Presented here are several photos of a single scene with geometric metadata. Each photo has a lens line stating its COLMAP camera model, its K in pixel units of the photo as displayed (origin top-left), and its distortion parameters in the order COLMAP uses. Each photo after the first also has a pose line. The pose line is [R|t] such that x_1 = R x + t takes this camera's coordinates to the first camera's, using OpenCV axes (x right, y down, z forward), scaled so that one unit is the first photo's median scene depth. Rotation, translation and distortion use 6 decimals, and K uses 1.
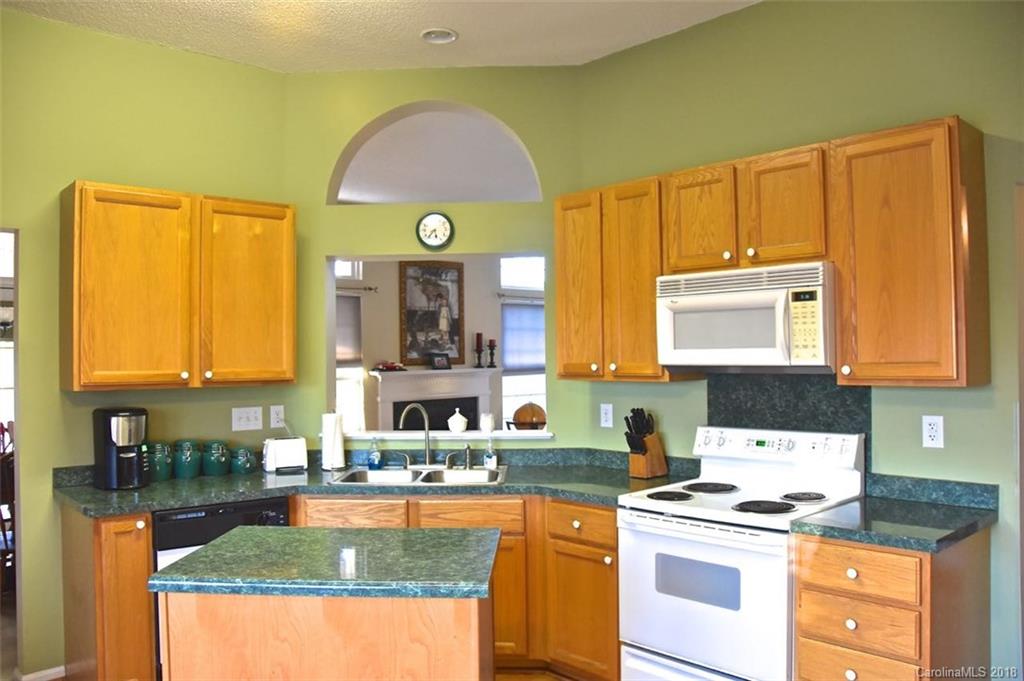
lens RADIAL K [[796.2, 0, 508.9], [0, 796.2, 341.6], [0, 0, 1]] dist [-0.166399, 0.121742]
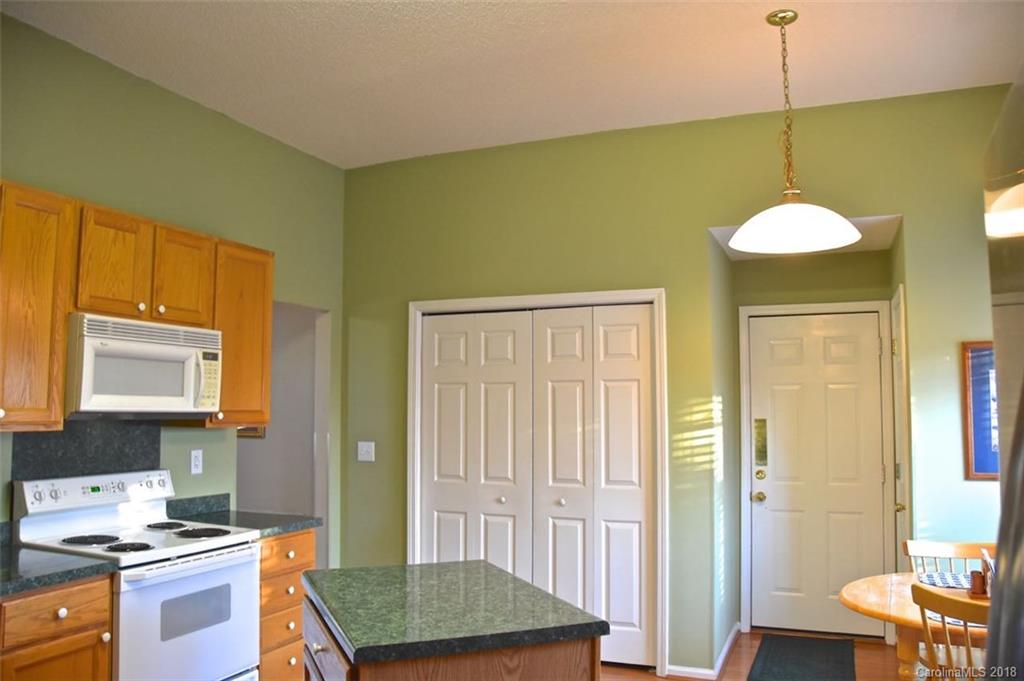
lens RADIAL K [[796.2, 0, 508.9], [0, 796.2, 341.6], [0, 0, 1]] dist [-0.166399, 0.121742]
pose [[-0.421635, 0.089513, 0.902337, -0.861866], [-0.012193, 0.994466, -0.104350, 0.038507], [-0.906684, -0.055000, -0.418210, 0.991650]]
